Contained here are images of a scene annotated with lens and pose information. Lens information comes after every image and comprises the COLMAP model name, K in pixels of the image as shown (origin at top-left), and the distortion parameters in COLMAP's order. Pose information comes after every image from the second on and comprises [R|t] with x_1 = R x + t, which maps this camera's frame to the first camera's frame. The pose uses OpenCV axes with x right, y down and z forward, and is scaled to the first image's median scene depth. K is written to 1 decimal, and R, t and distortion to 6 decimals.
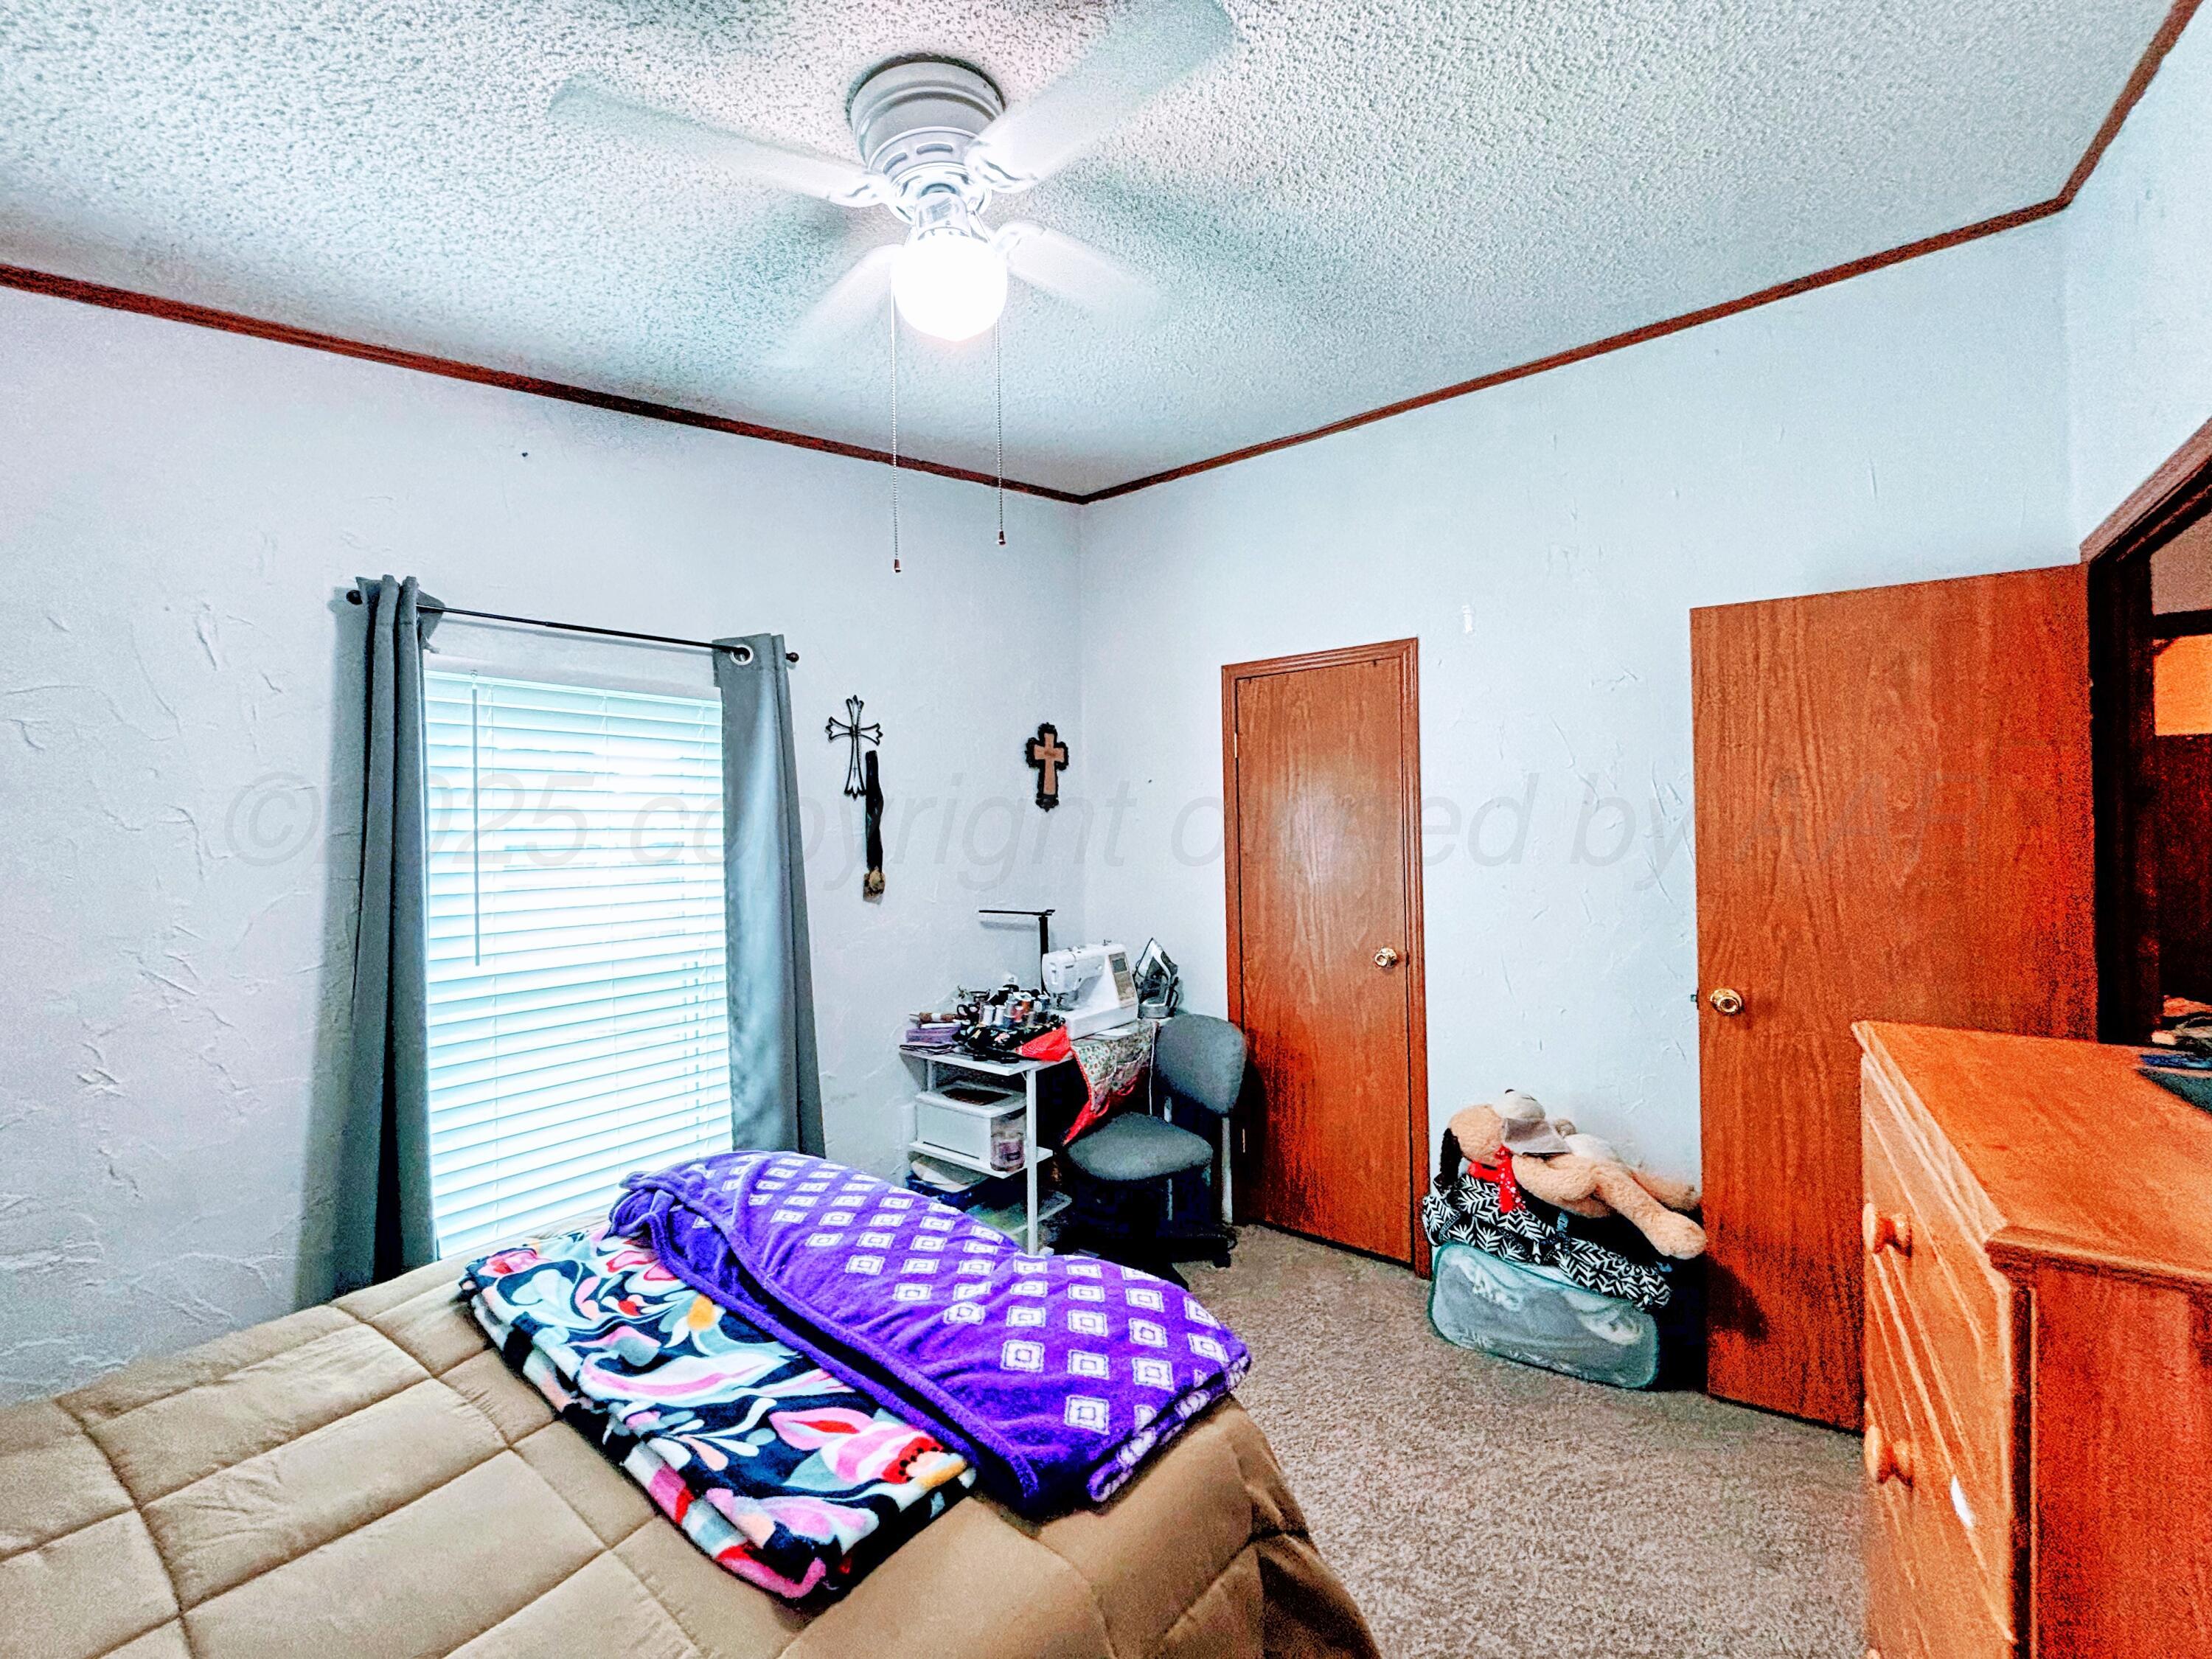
lens RADIAL K [[872.5, 0, 1101.7], [0, 872.5, 832.3], [0, 0, 1]] dist [0.003433, 0.000193]
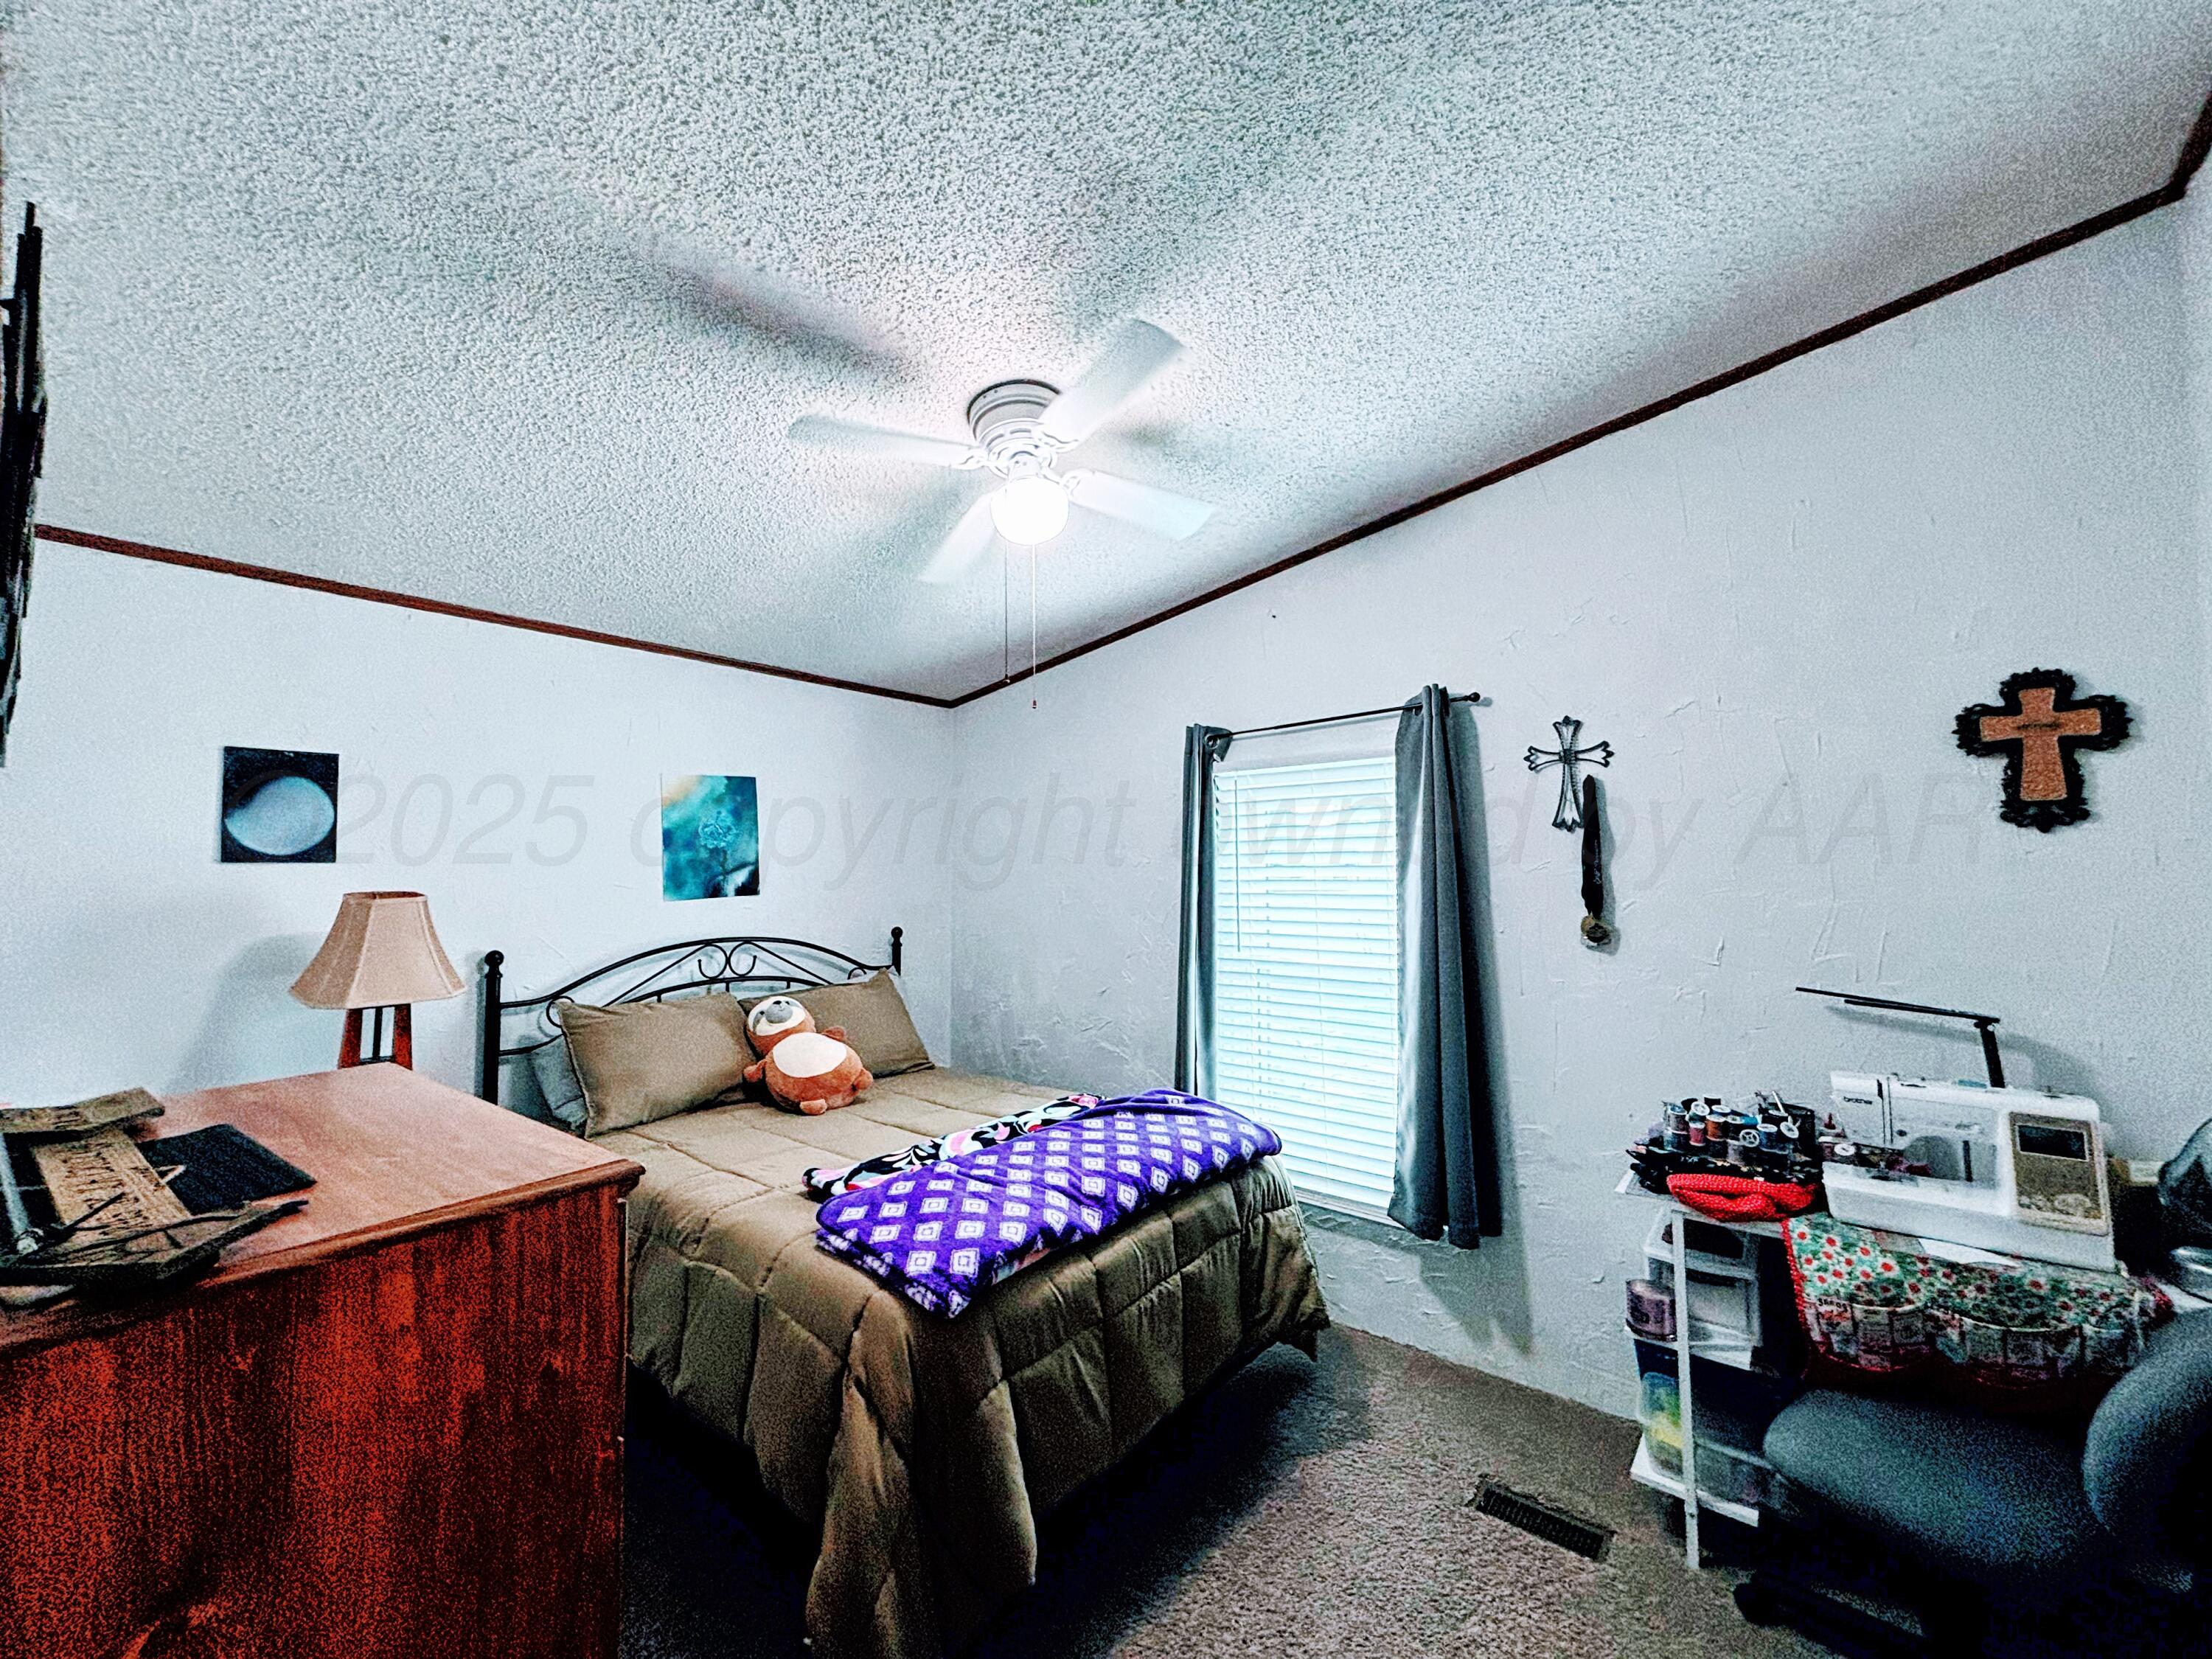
lens RADIAL K [[872.5, 0, 1104.5], [0, 872.5, 819.1], [0, 0, 1]] dist [0.003433, 0.000193]
pose [[-0.019671, -0.042860, -0.998887, 0.605619], [0.007976, 0.999042, -0.043023, -0.016343], [0.999775, -0.008814, -0.019310, 0.529480]]
